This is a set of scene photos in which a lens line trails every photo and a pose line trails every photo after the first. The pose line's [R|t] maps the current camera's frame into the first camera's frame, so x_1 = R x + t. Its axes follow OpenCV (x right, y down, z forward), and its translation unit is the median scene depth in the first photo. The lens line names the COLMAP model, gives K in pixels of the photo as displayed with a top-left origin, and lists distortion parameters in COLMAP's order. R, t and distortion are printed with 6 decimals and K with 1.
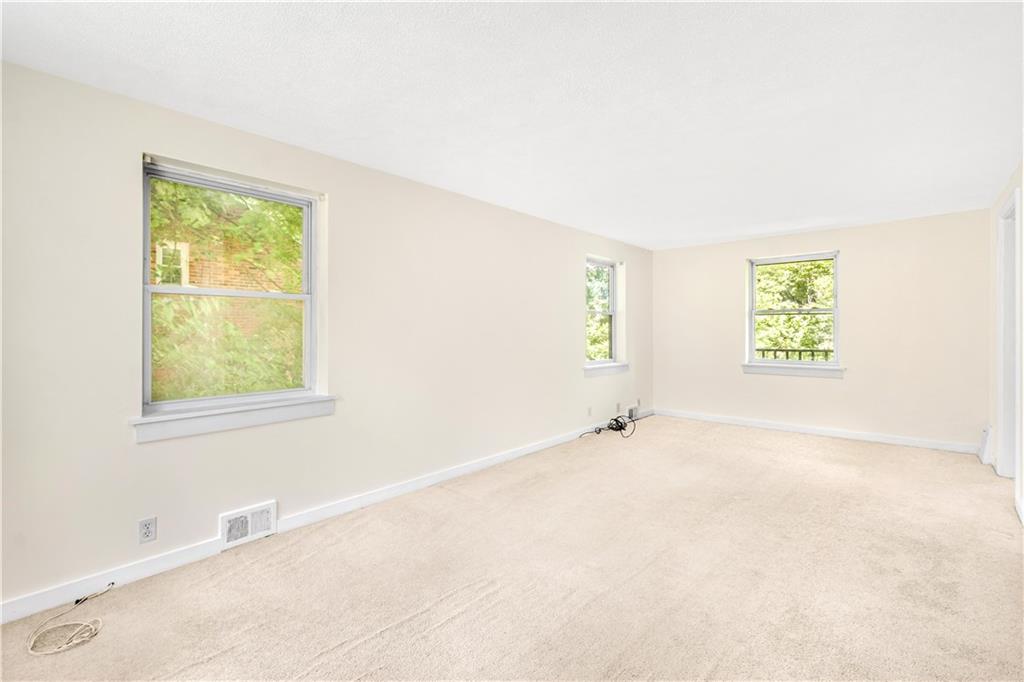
lens RADIAL K [[462.0, 0, 510.5], [0, 462.0, 338.8], [0, 0, 1]] dist [0.023367, 0.000113]
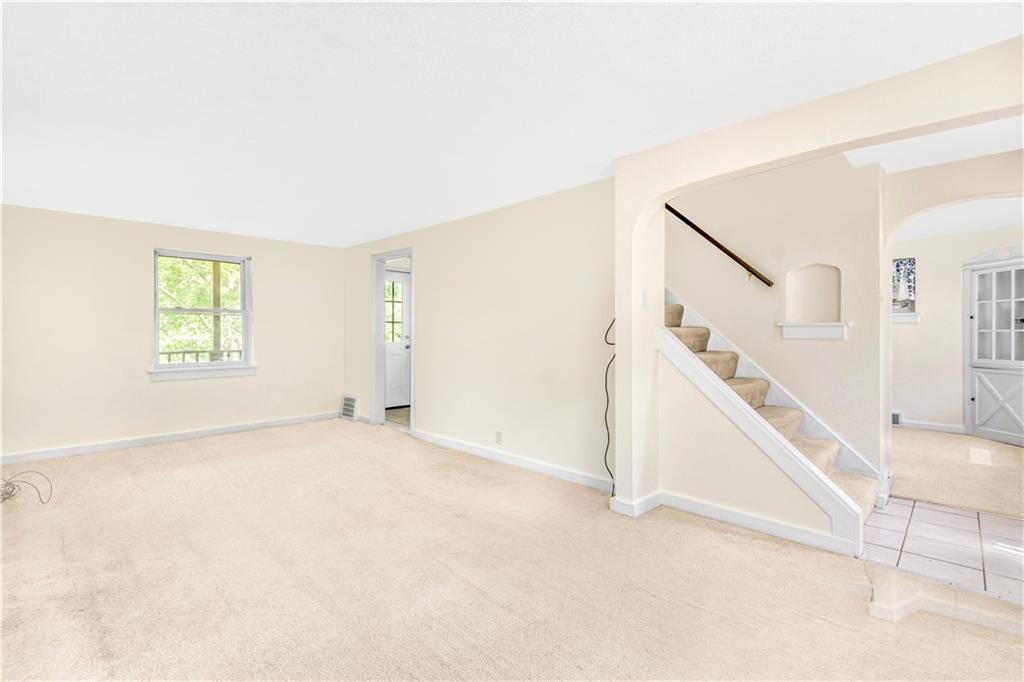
lens RADIAL K [[462.0, 0, 510.5], [0, 462.0, 338.8], [0, 0, 1]] dist [0.023367, 0.000113]
pose [[0.050608, -0.009365, 0.998675, -0.312620], [0.007542, 0.999931, 0.008994, -0.005891], [-0.998690, 0.007077, 0.050675, 0.305895]]
